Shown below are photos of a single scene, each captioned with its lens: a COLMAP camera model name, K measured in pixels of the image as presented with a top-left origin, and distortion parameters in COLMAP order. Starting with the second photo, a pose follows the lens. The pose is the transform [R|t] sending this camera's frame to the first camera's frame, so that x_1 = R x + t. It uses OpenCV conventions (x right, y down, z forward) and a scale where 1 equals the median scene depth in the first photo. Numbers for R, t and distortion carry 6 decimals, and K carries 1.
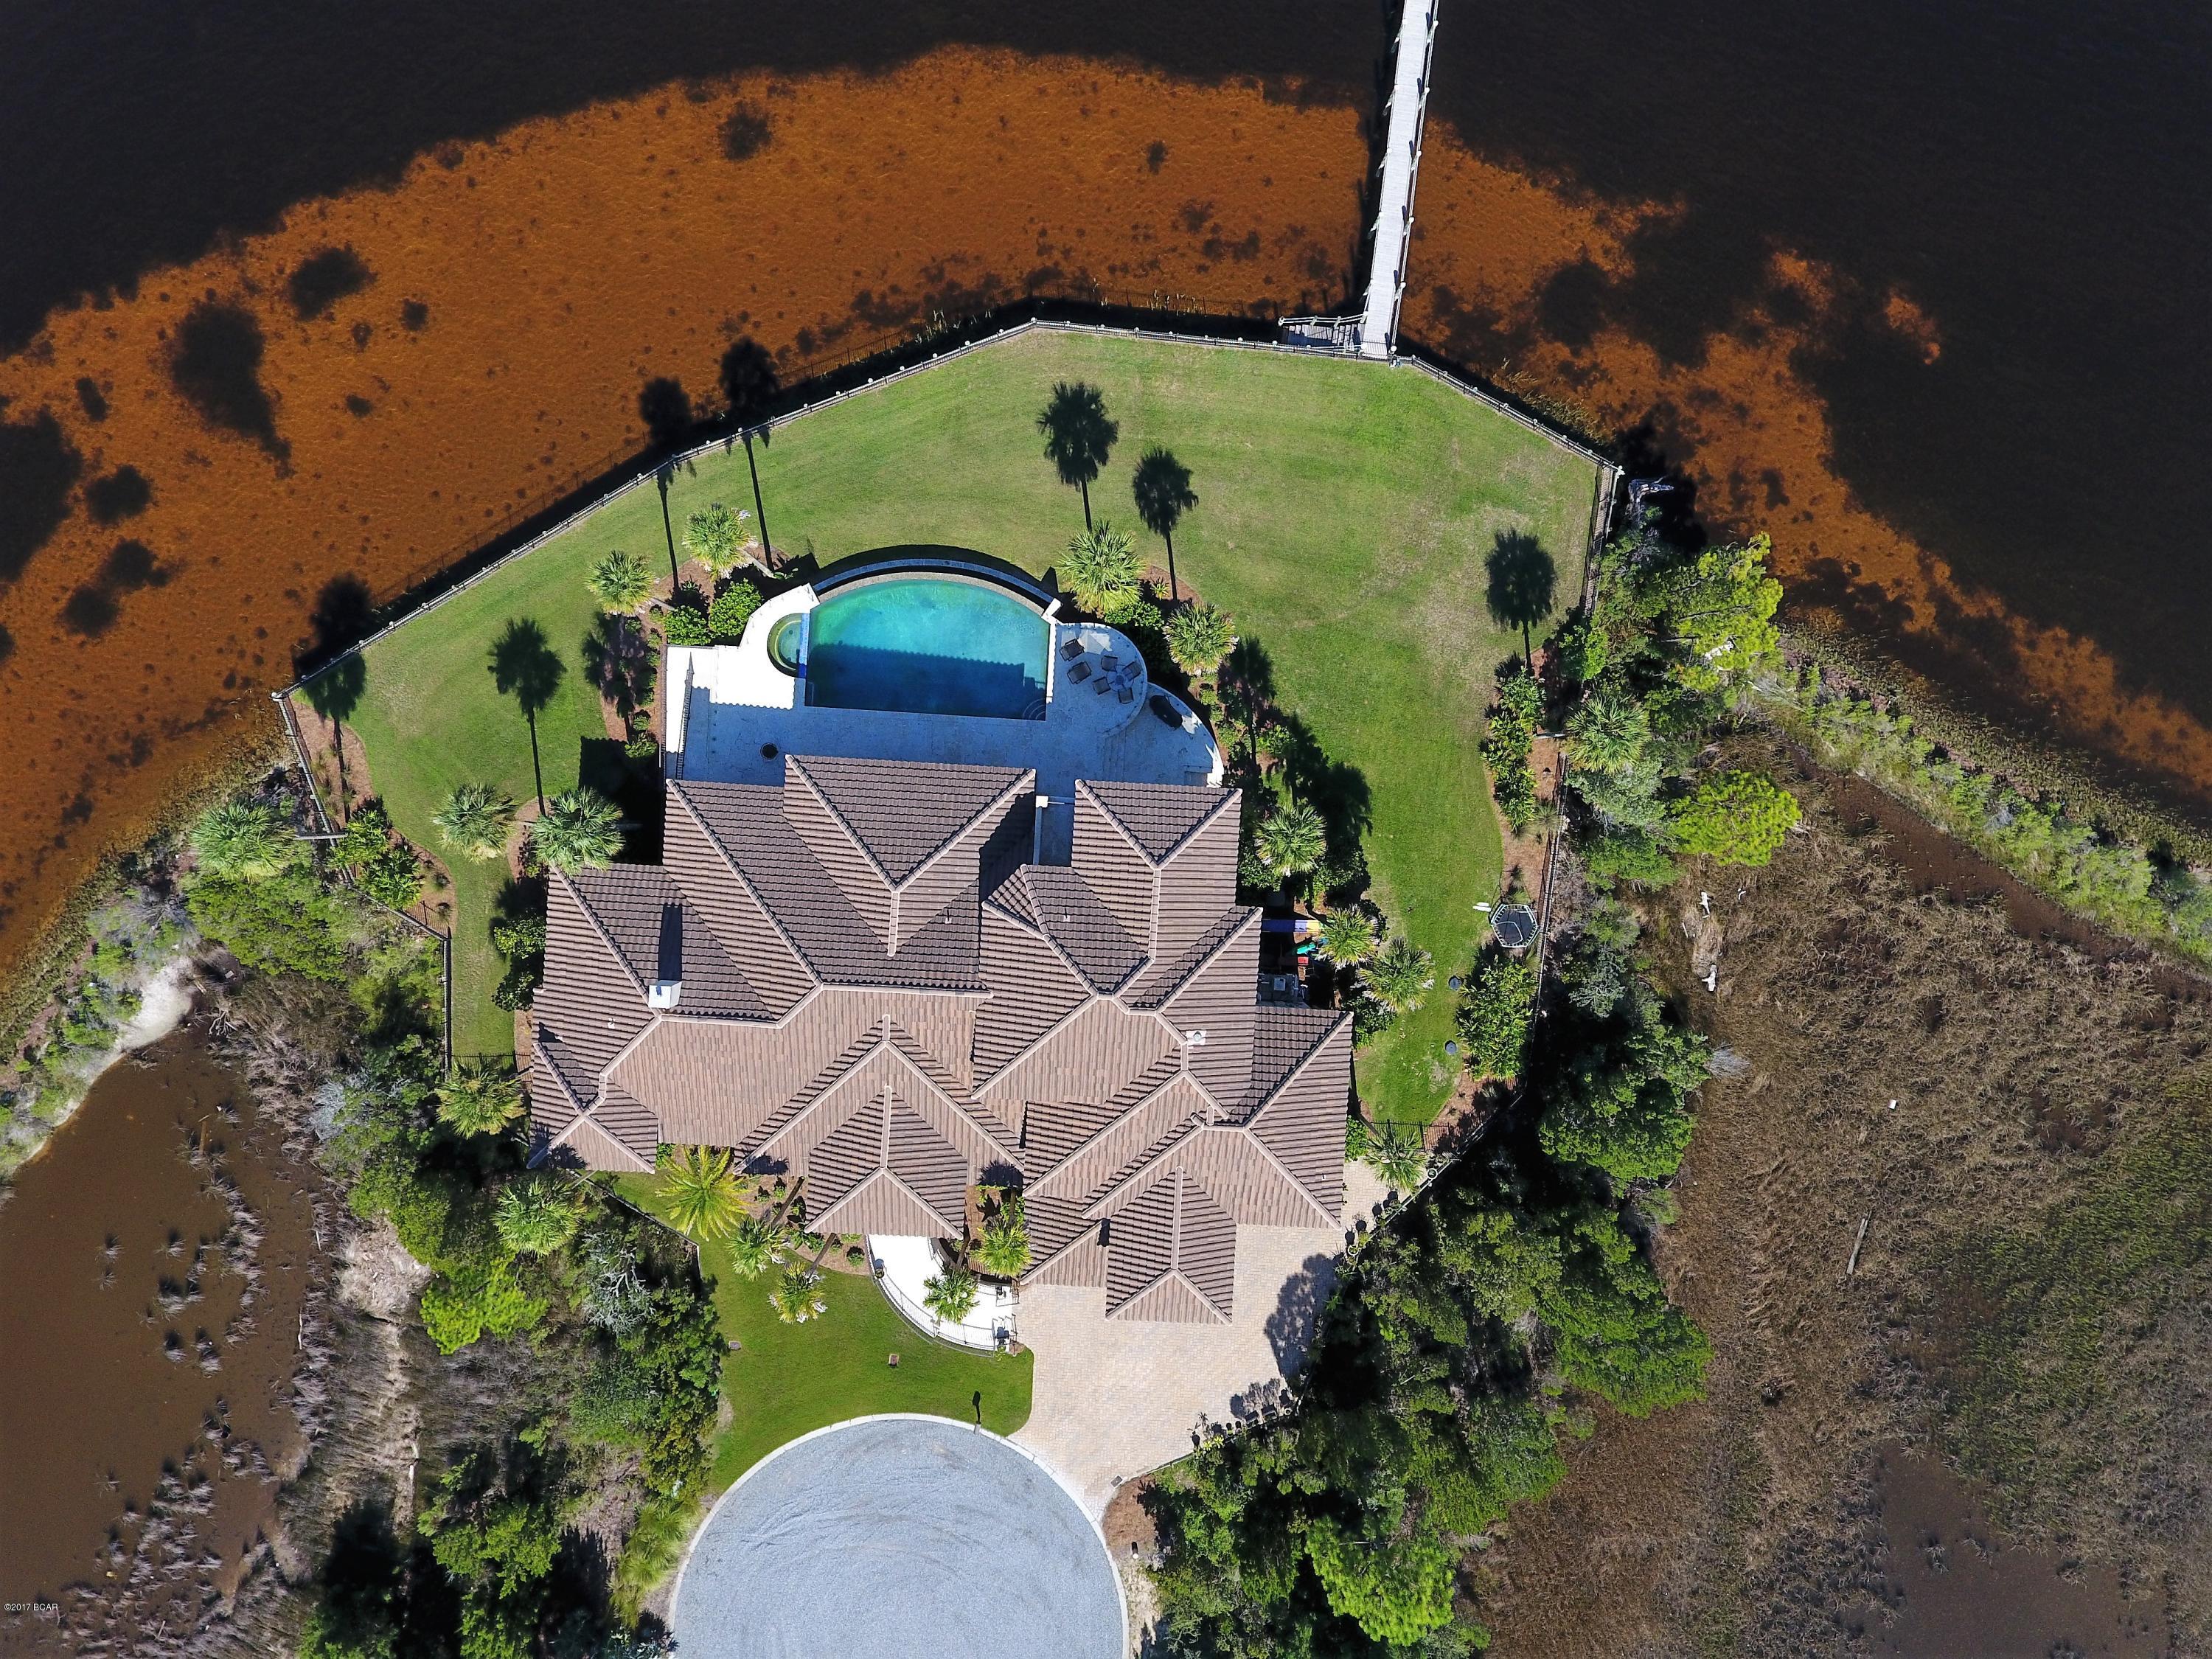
lens RADIAL K [[1298.6, 0, 1108.9], [0, 1298.6, 823.5], [0, 0, 1]] dist [-0.003983, -0.000189]
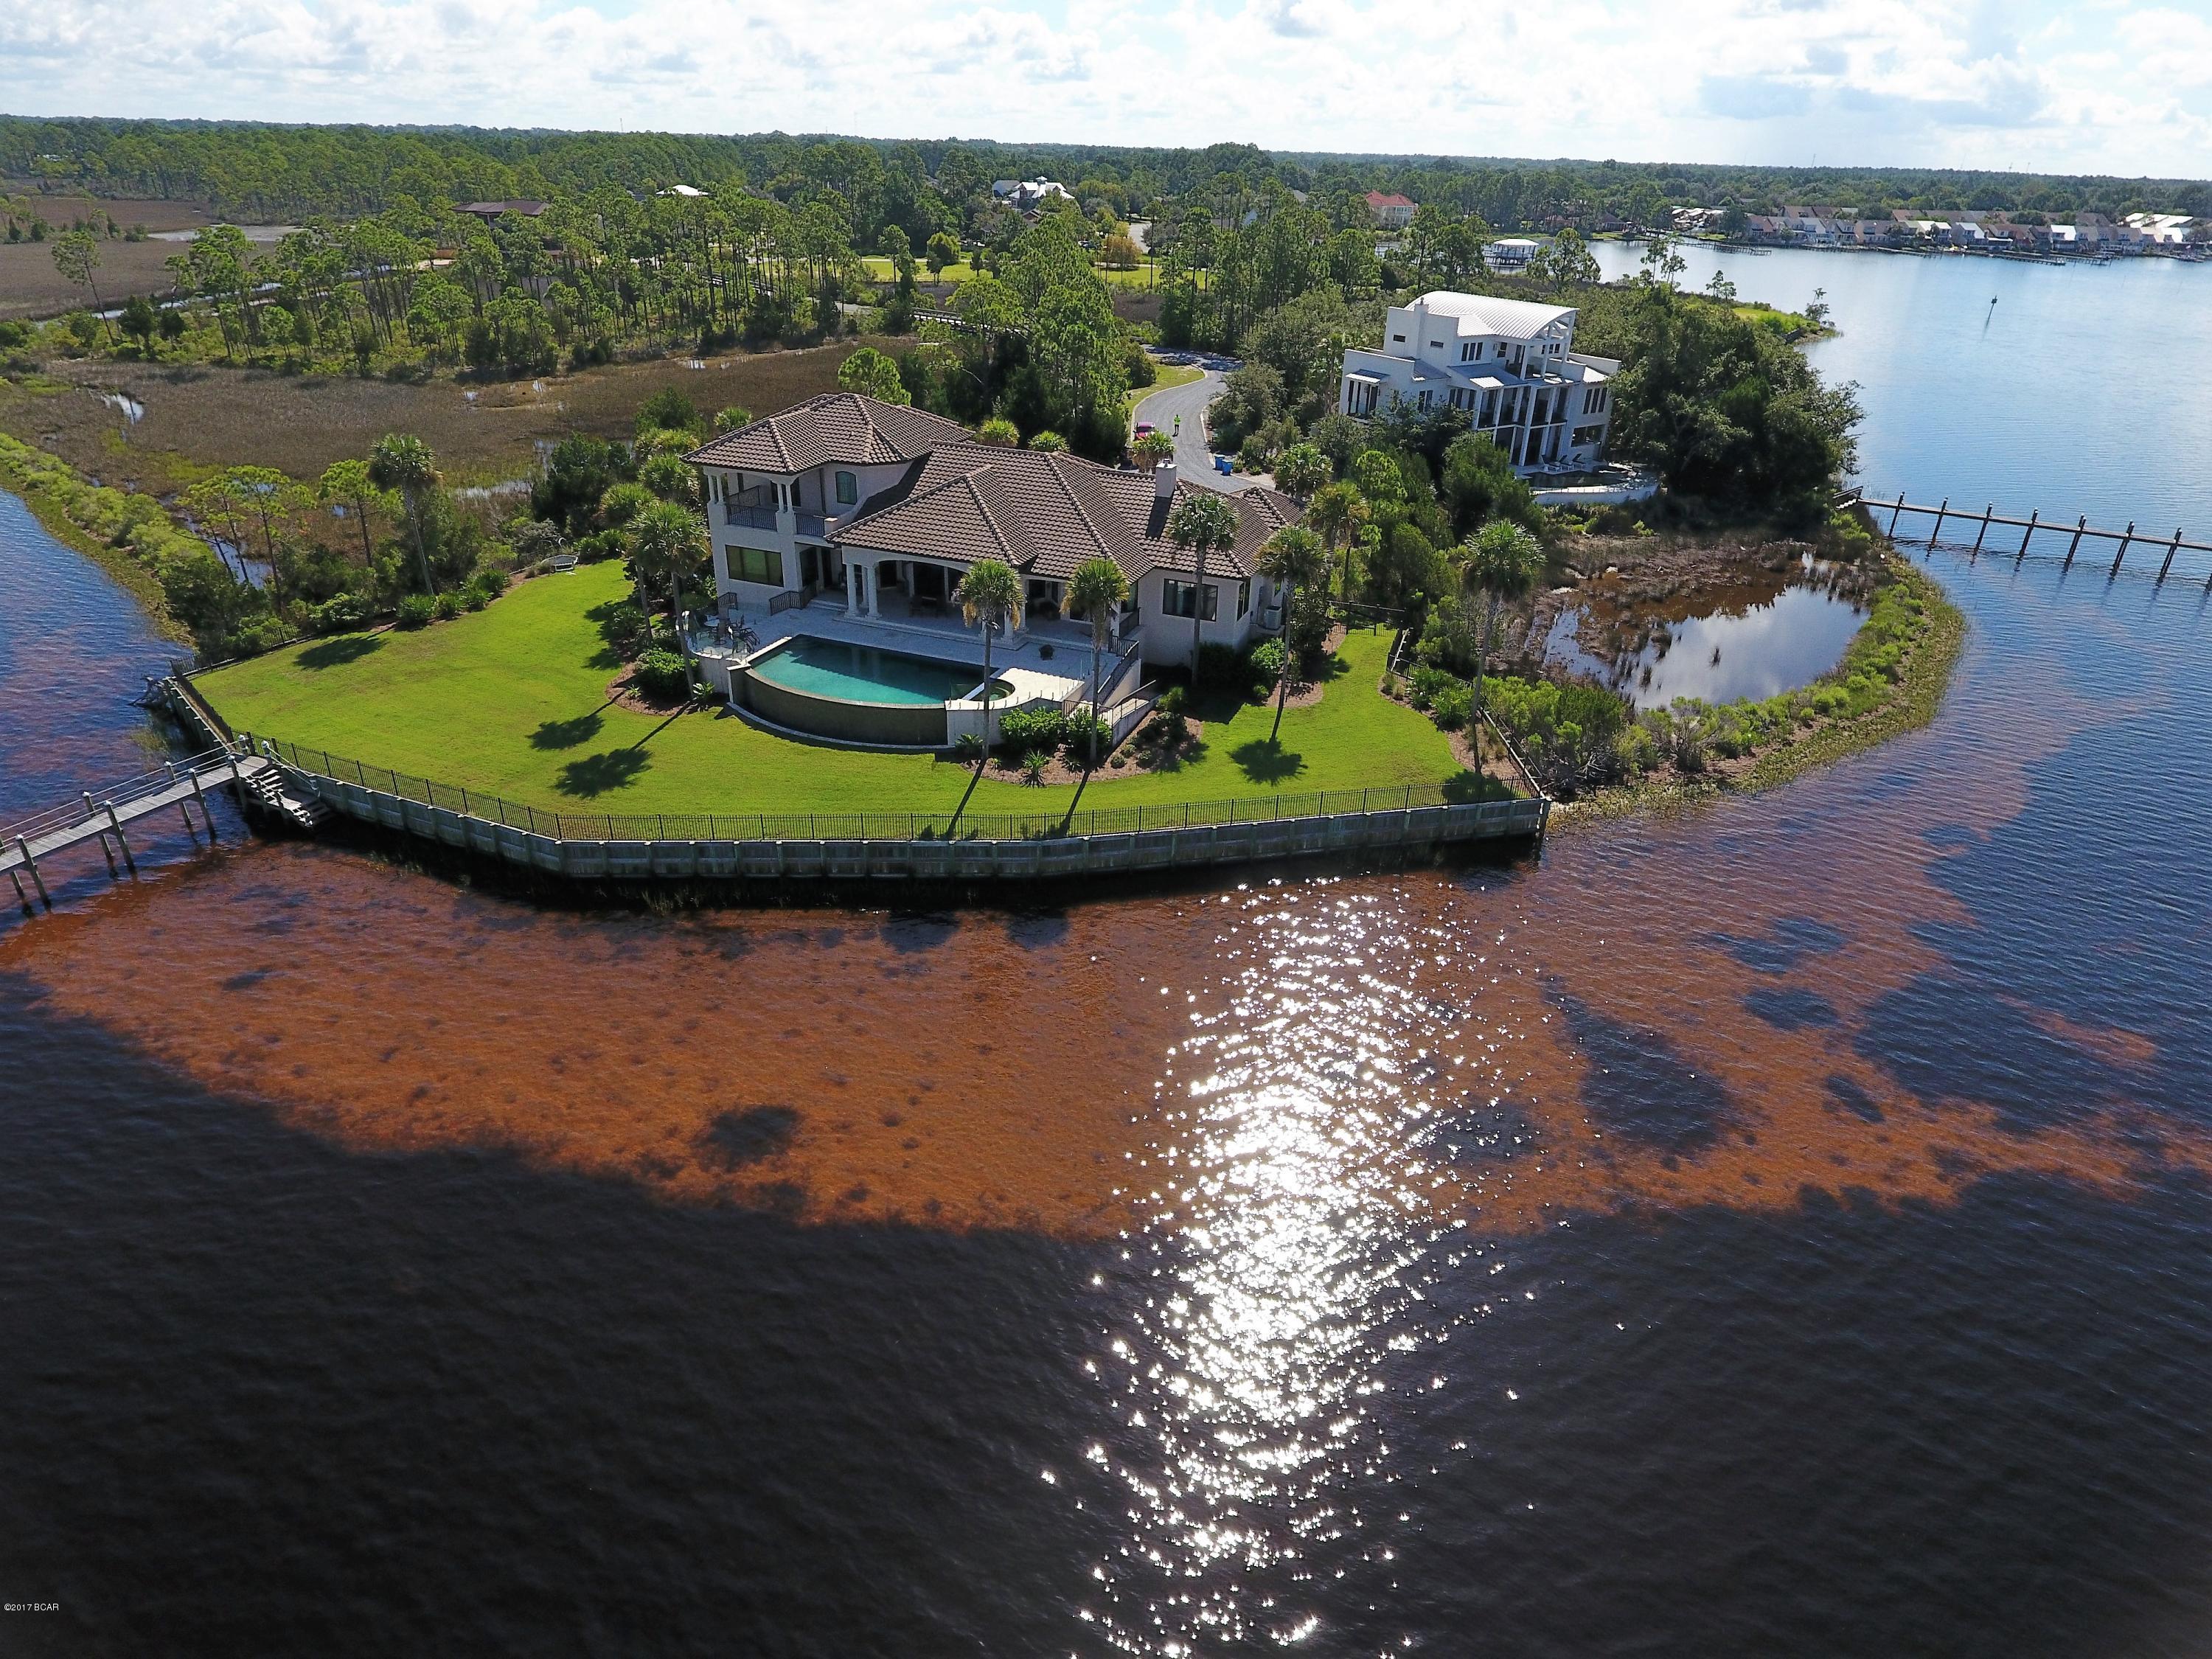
lens RADIAL K [[1298.6, 0, 1106.1], [0, 1298.6, 815.9], [0, 0, 1]] dist [-0.003983, -0.000189]
pose [[-0.948276, -0.188217, 0.255629, -0.568614], [0.313971, -0.437271, 0.842743, -0.931594], [-0.046840, 0.879414, 0.473748, 0.582413]]
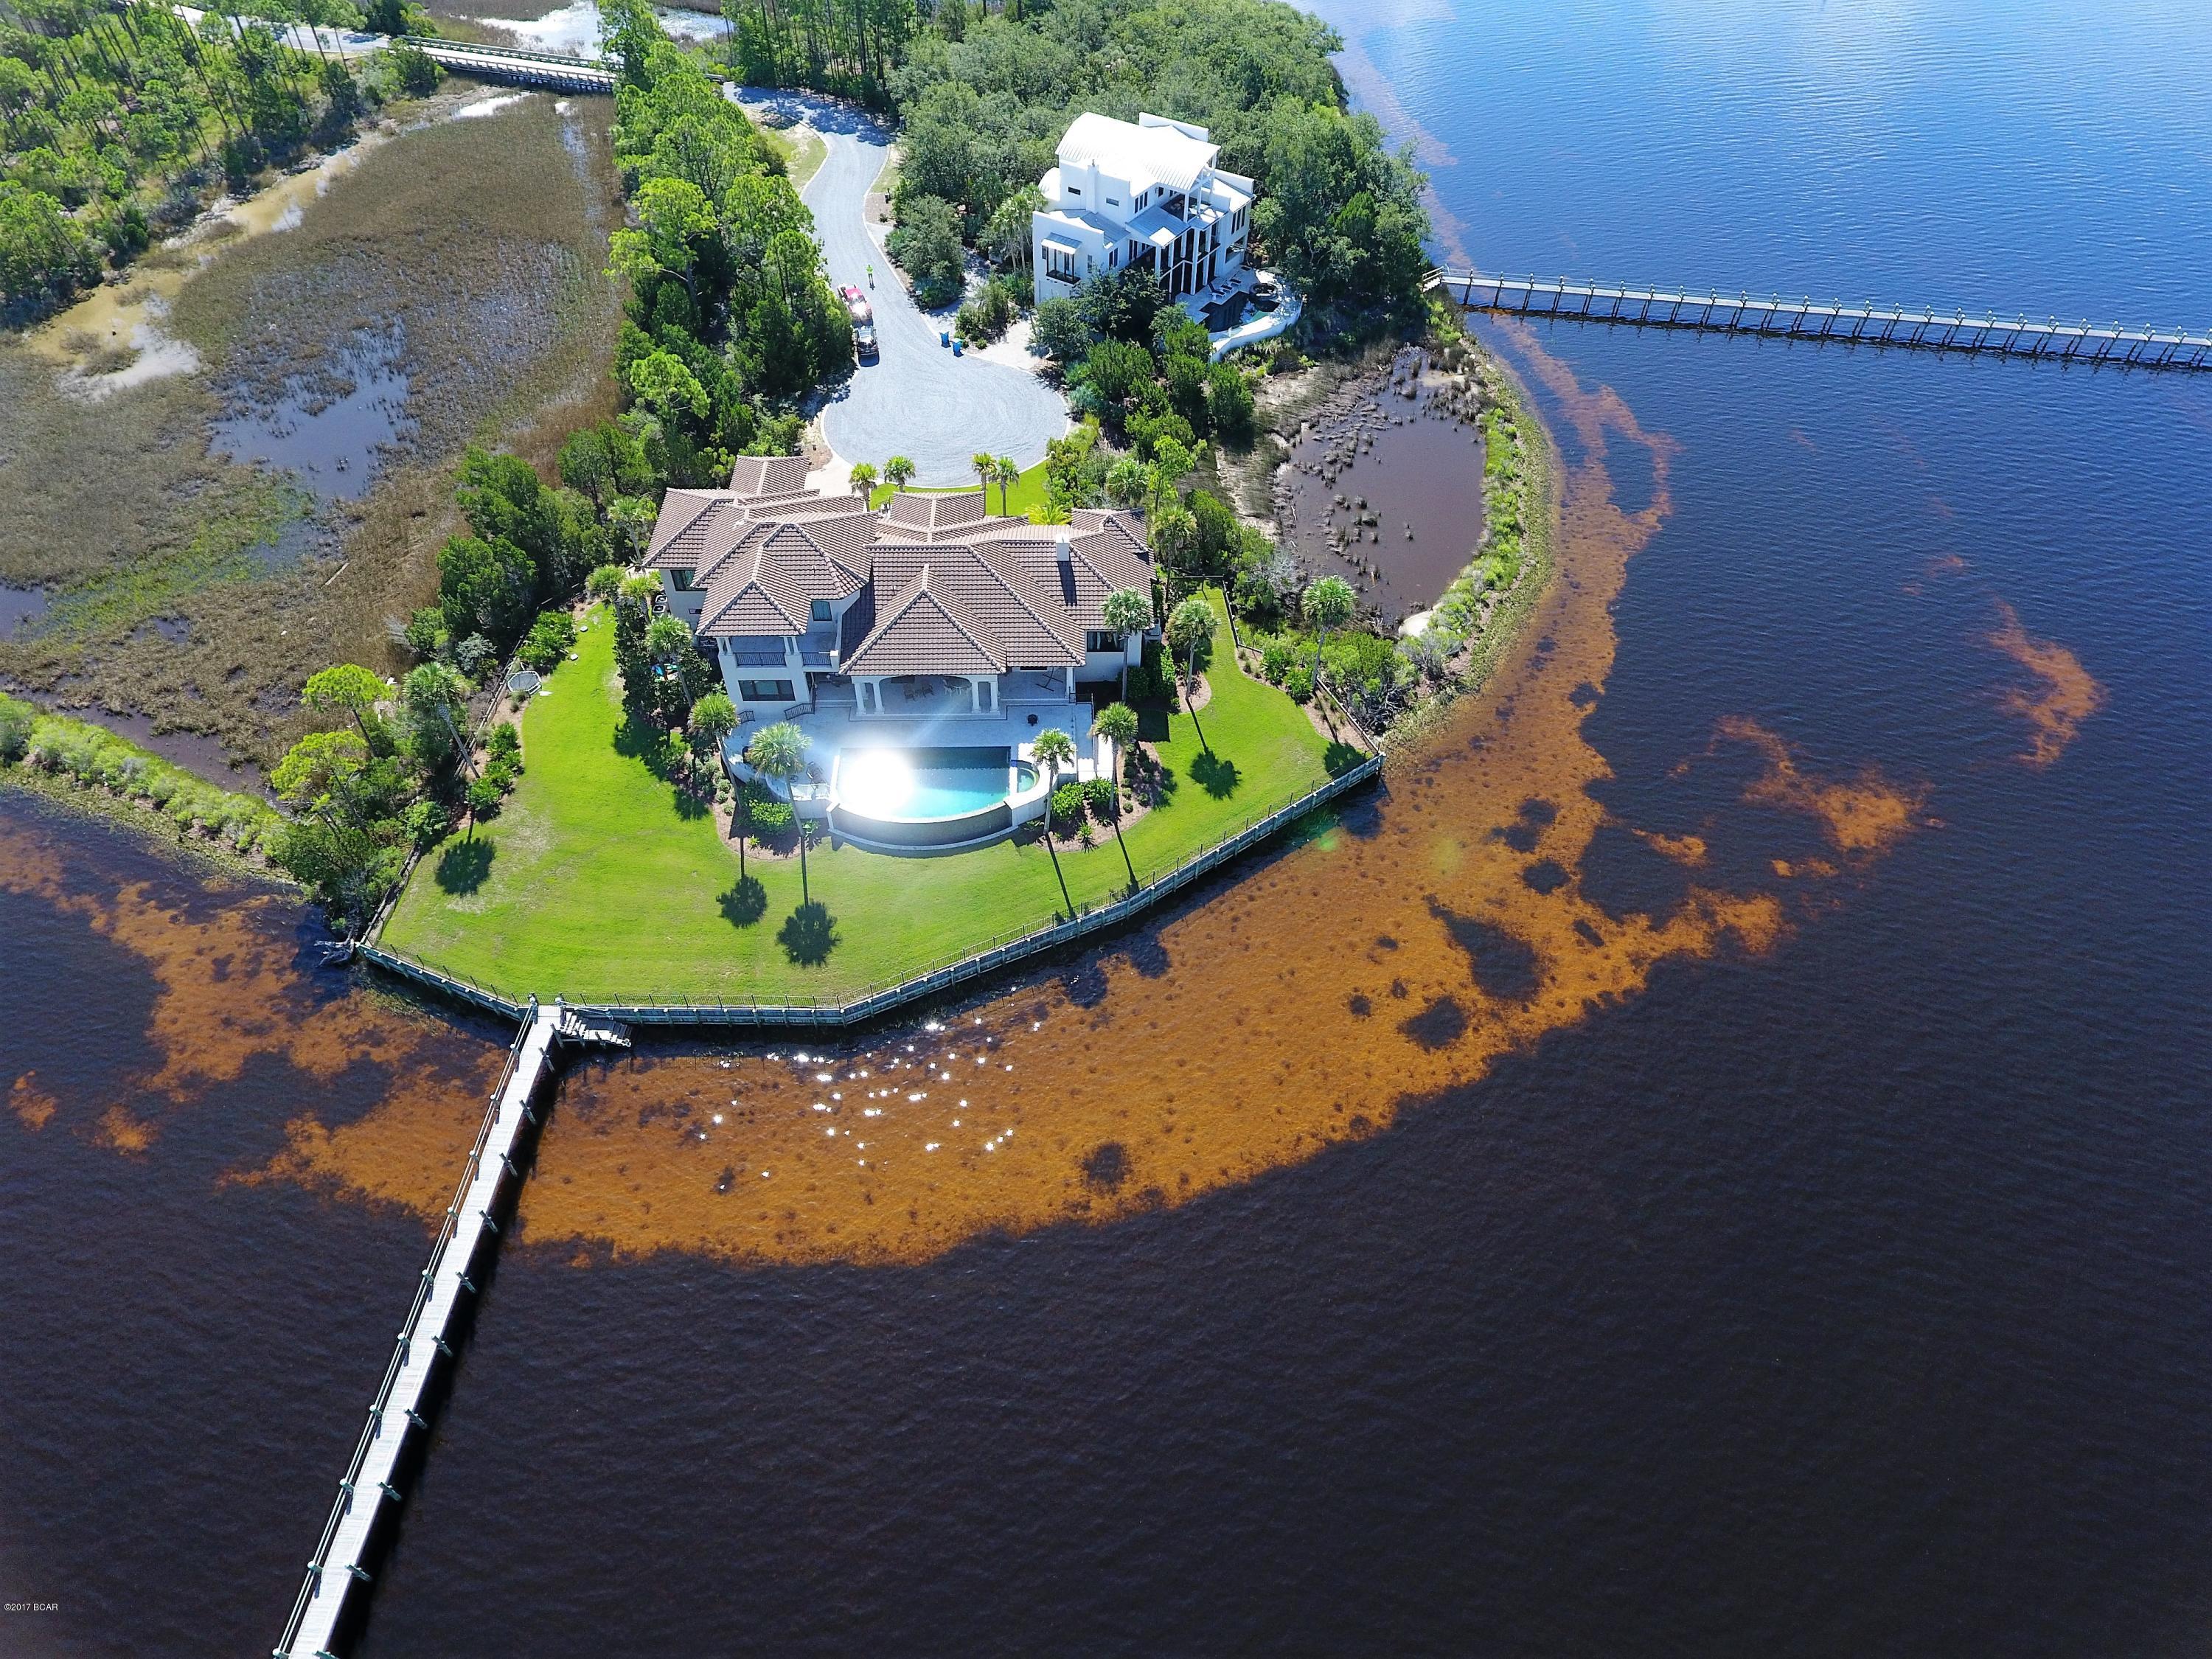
lens RADIAL K [[1298.6, 0, 1109.5], [0, 1298.6, 817.0], [0, 0, 1]] dist [-0.003983, -0.000189]
pose [[-0.994155, 0.038493, -0.100867, -0.185403], [-0.095851, -0.744645, 0.660542, -1.047048], [-0.049684, 0.666349, 0.743983, -0.014952]]
